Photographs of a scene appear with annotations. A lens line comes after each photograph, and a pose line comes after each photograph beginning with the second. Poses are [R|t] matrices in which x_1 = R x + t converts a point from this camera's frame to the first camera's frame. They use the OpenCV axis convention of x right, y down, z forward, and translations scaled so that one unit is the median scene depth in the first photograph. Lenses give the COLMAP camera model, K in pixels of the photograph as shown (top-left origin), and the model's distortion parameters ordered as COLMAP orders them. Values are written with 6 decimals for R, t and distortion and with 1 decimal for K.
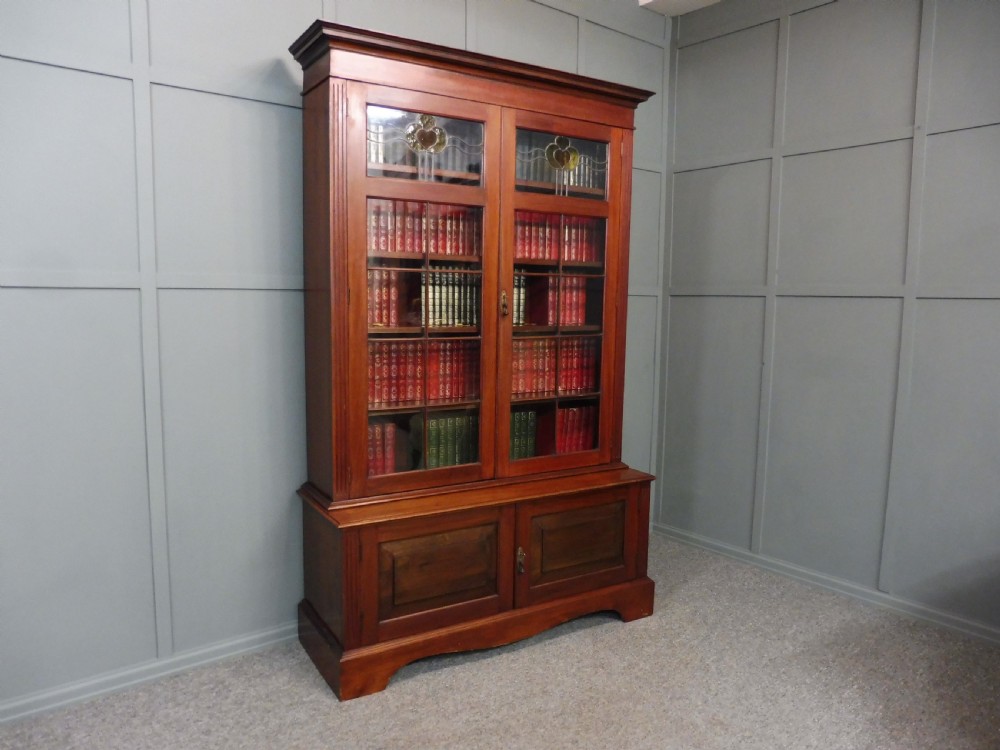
lens RADIAL K [[725.3, 0, 506.6], [0, 725.3, 376.1], [0, 0, 1]] dist [-0.038352, -0.015349]
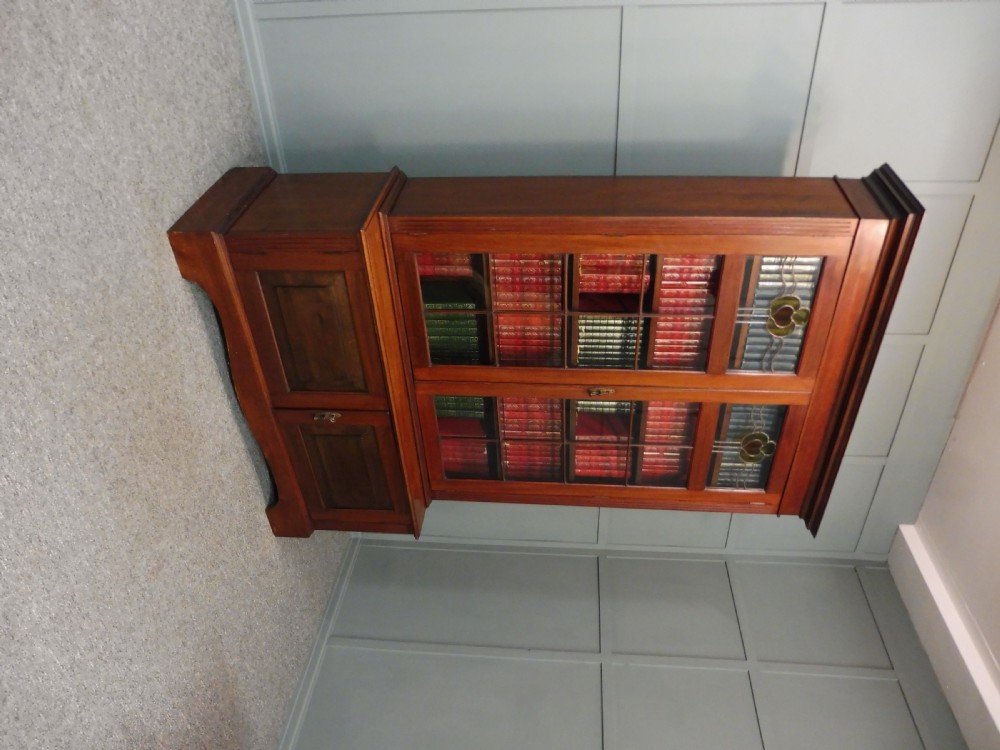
lens RADIAL K [[727.1, 0, 505.1], [0, 727.1, 380.1], [0, 0, 1]] dist [-0.019017, -0.011353]
pose [[0.007295, 0.994194, 0.107355, -0.120771], [-0.999936, 0.008176, -0.007766, 0.031494], [-0.008599, -0.107291, 0.994190, 0.062991]]
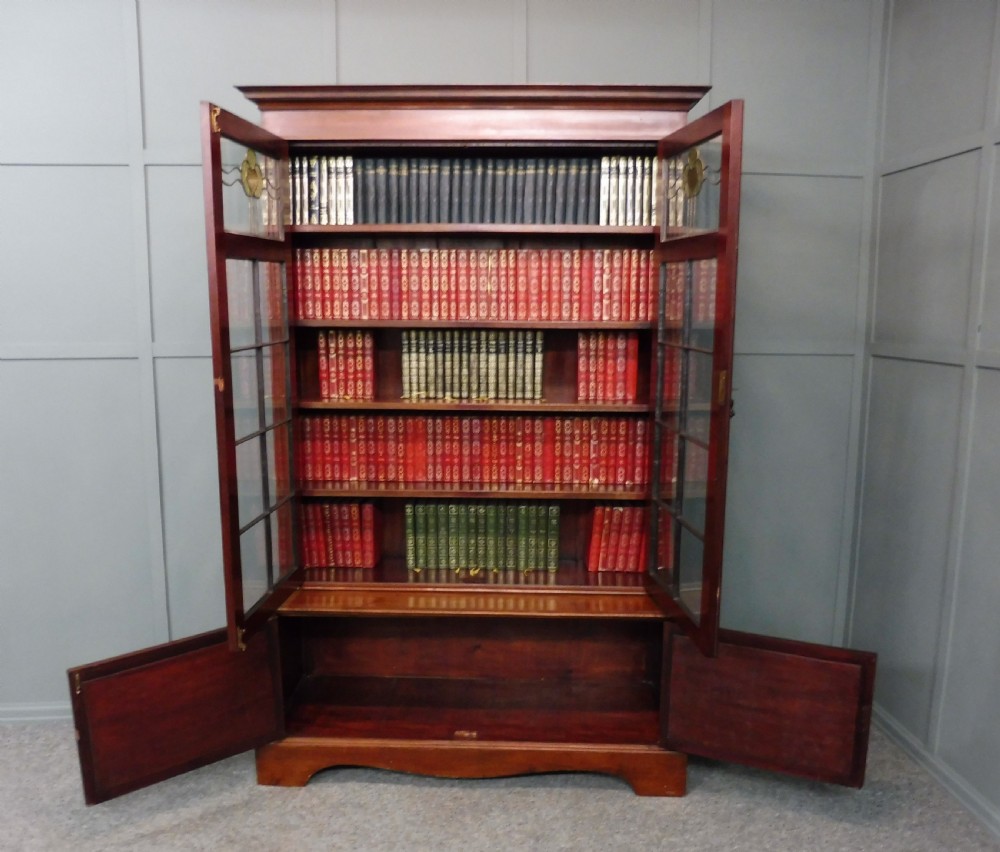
lens RADIAL K [[871.8, 0, 512.2], [0, 871.8, 429.3], [0, 0, 1]] dist [-0.031497, -0.043858]
pose [[0.836752, 0.071290, -0.542921, 0.572167], [-0.052766, 0.997372, 0.049640, -0.091832], [0.545033, -0.012888, 0.838315, 0.179344]]
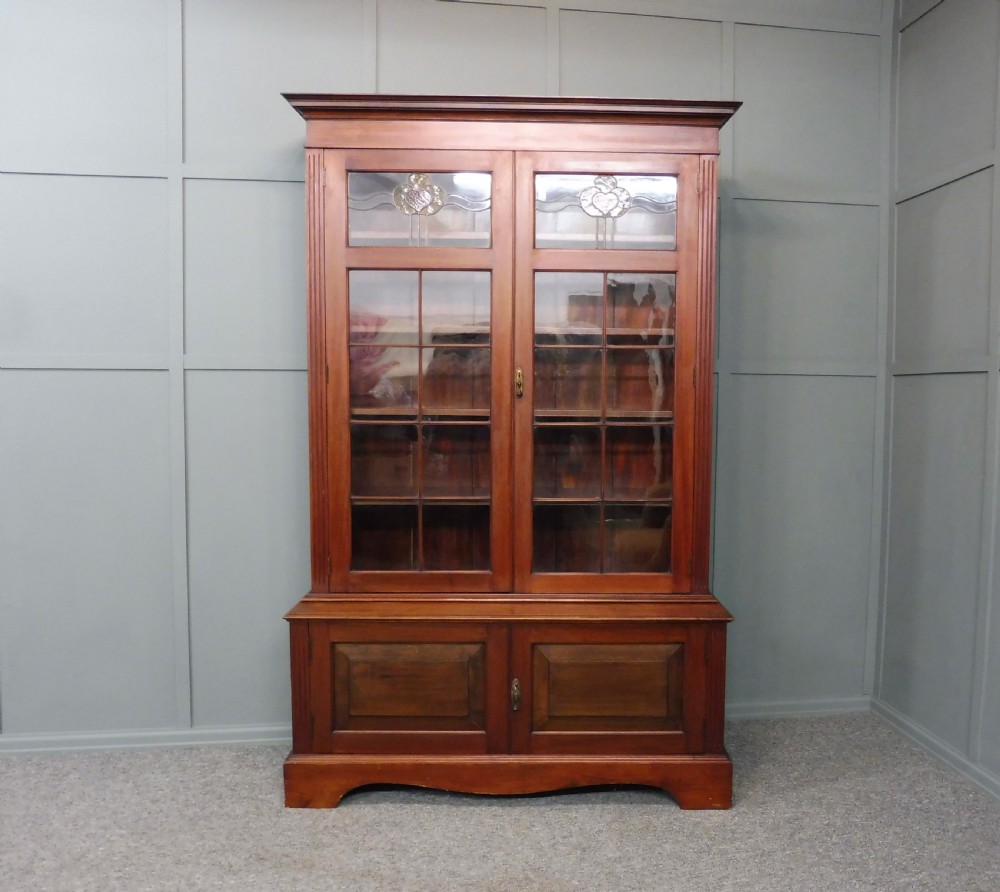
lens RADIAL K [[877.0, 0, 553.8], [0, 877.0, 441.3], [0, 0, 1]] dist [-0.044891, -0.013315]
pose [[0.864680, 0.020218, -0.501915, 0.537343], [-0.049721, 0.997728, -0.045467, 0.011975], [0.499856, 0.064271, 0.863721, 0.149569]]
